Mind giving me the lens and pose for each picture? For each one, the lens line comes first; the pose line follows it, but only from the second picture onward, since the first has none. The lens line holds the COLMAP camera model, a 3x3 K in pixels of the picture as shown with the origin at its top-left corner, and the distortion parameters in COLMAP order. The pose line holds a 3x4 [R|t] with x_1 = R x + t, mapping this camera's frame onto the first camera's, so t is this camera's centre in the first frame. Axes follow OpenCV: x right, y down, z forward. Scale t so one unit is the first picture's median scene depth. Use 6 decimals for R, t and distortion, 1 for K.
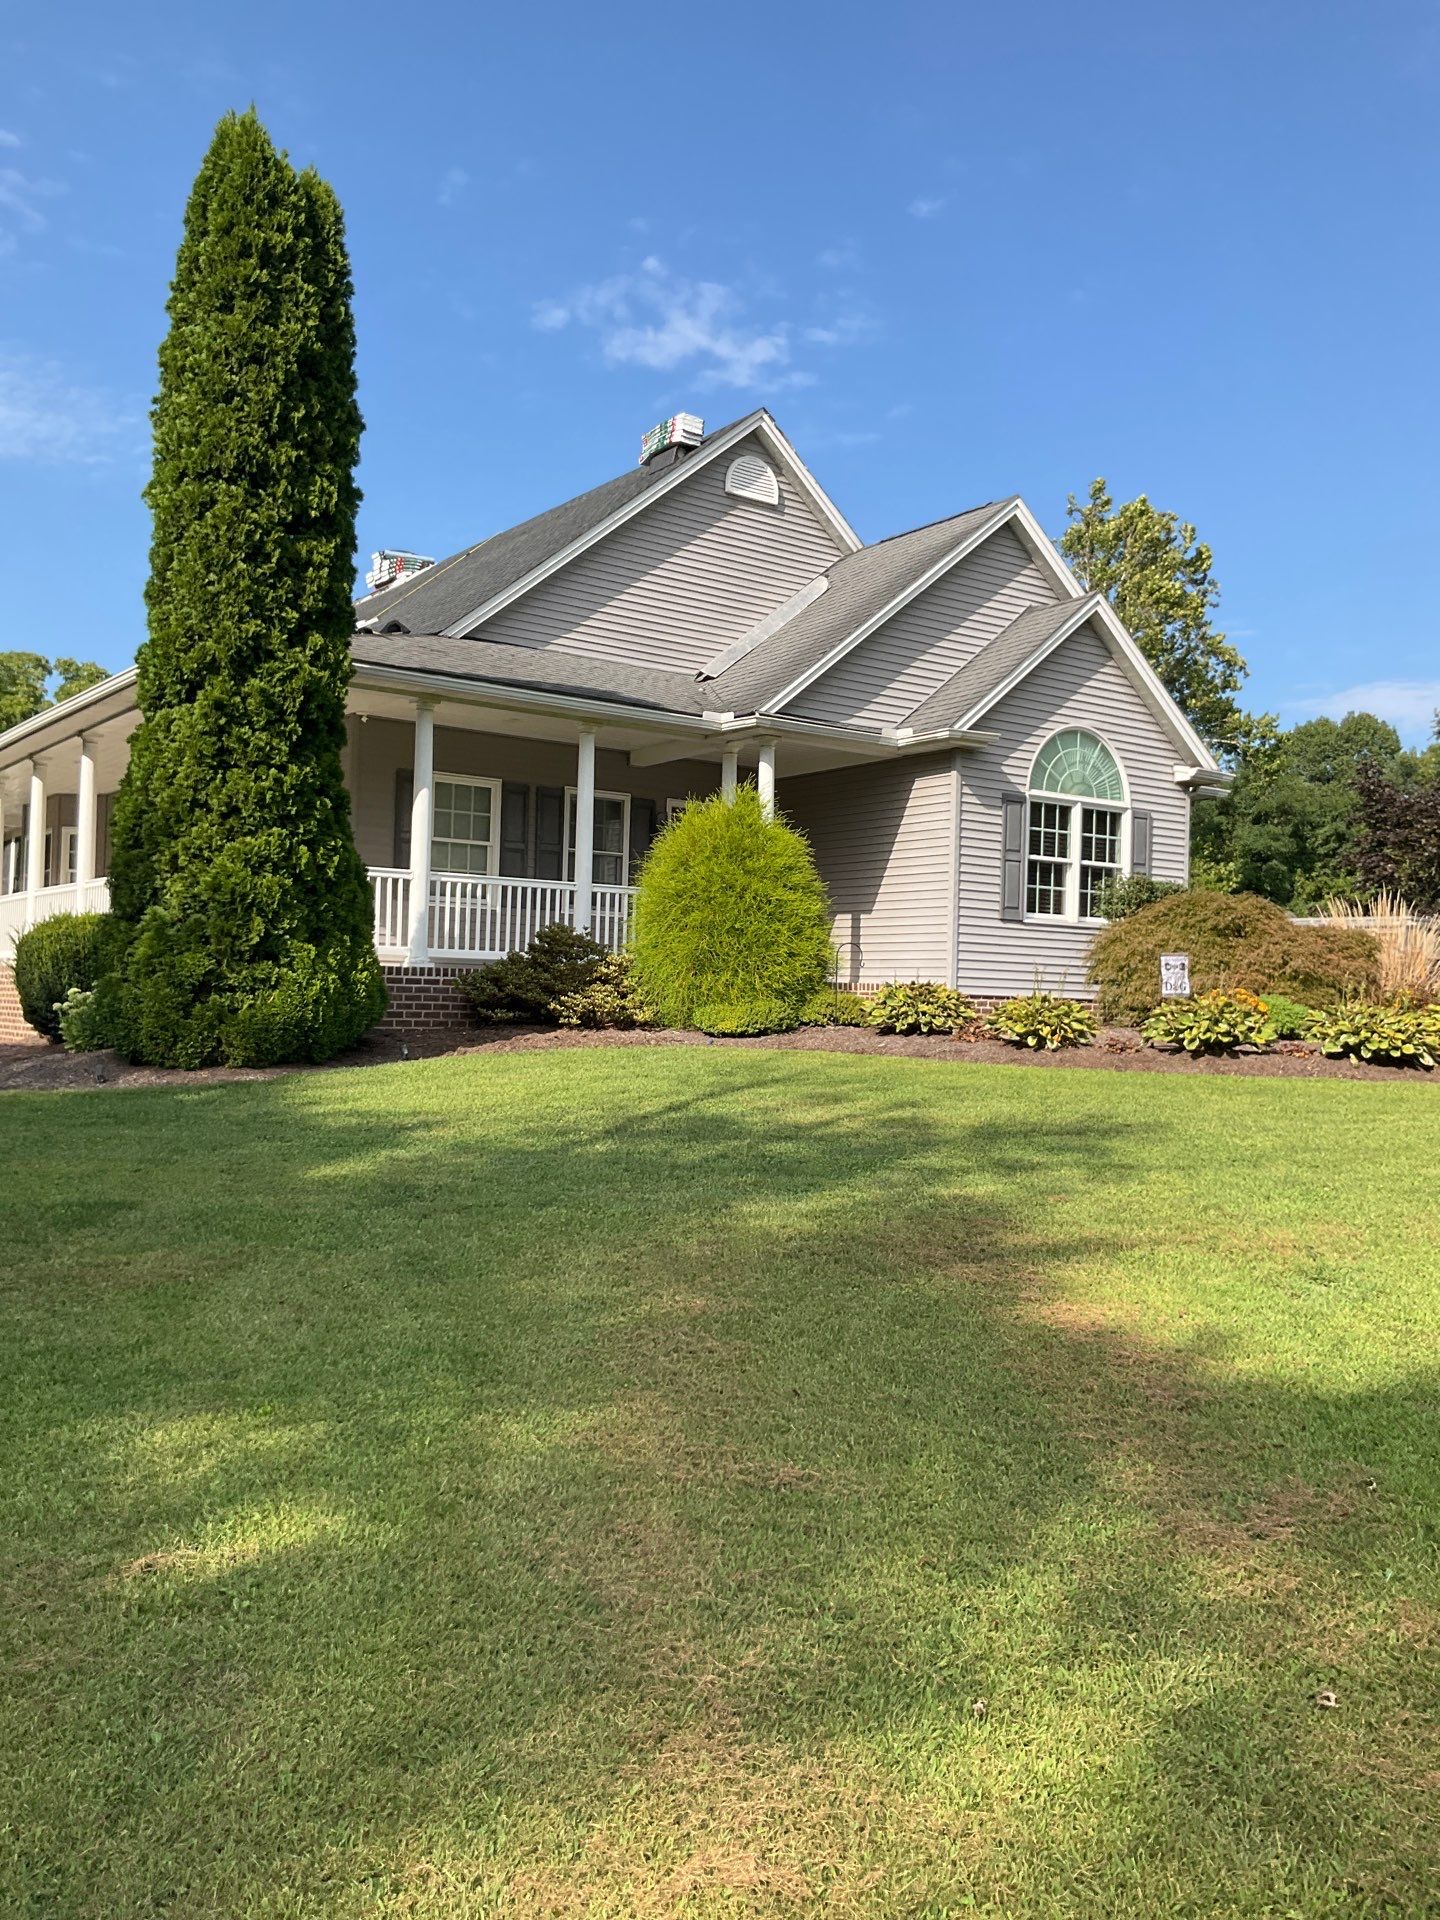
lens RADIAL K [[1576.1, 0, 726.1], [0, 1576.1, 972.8], [0, 0, 1]] dist [0.146125, -0.338976]
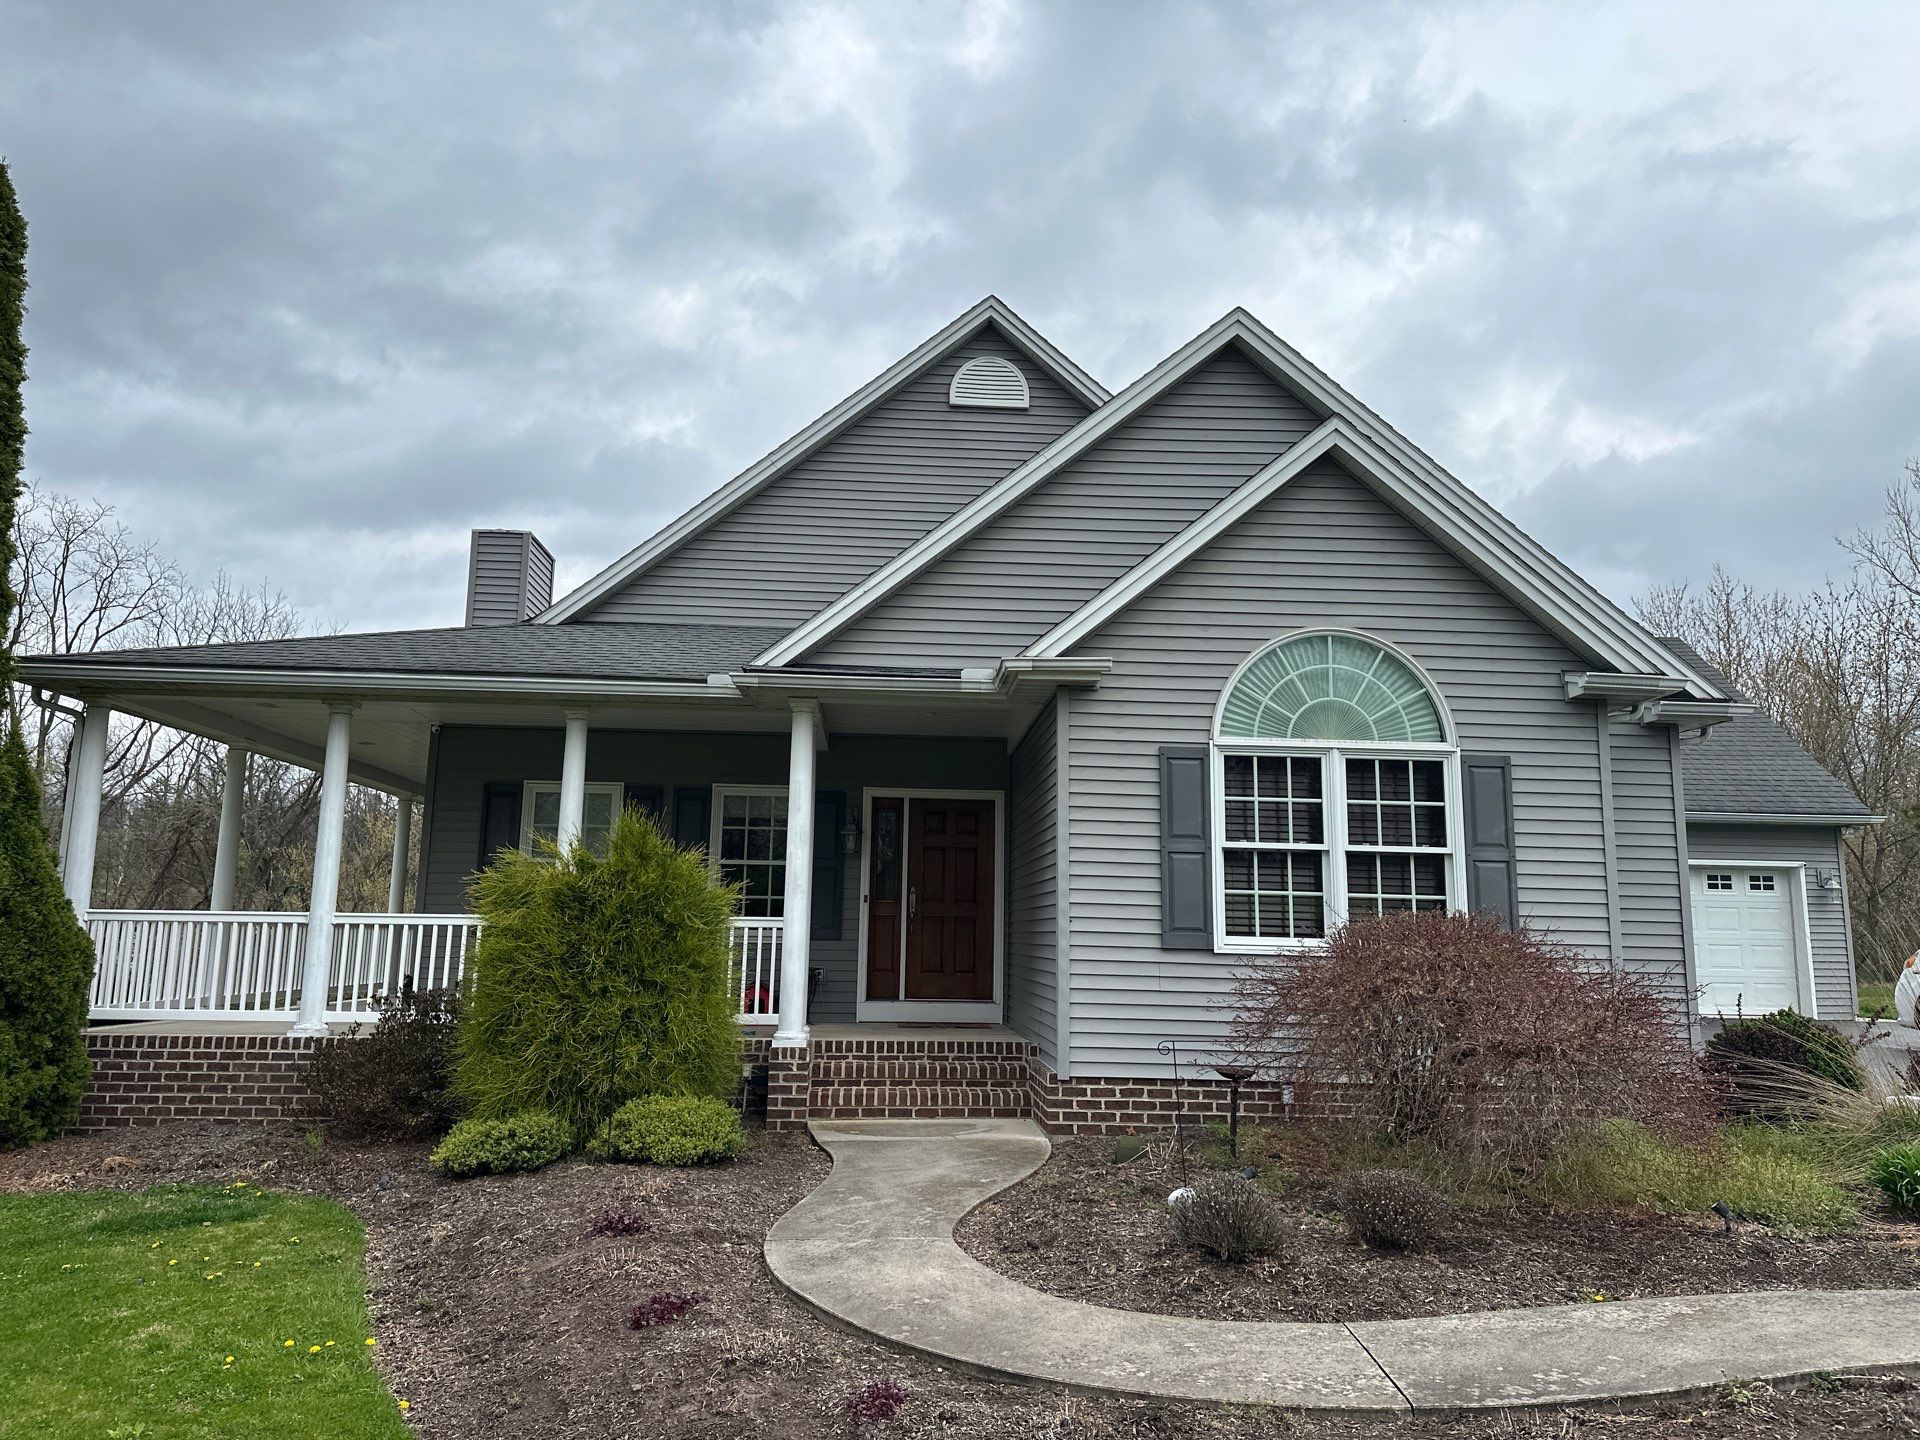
lens RADIAL K [[1576.1, 0, 950.7], [0, 1576.1, 716.2], [0, 0, 1]] dist [0.146125, -0.338976]
pose [[0.838125, -0.111737, -0.533912, 0.431682], [0.006778, 0.980853, -0.194632, -0.002295], [0.545437, 0.159507, 0.822834, 0.421422]]
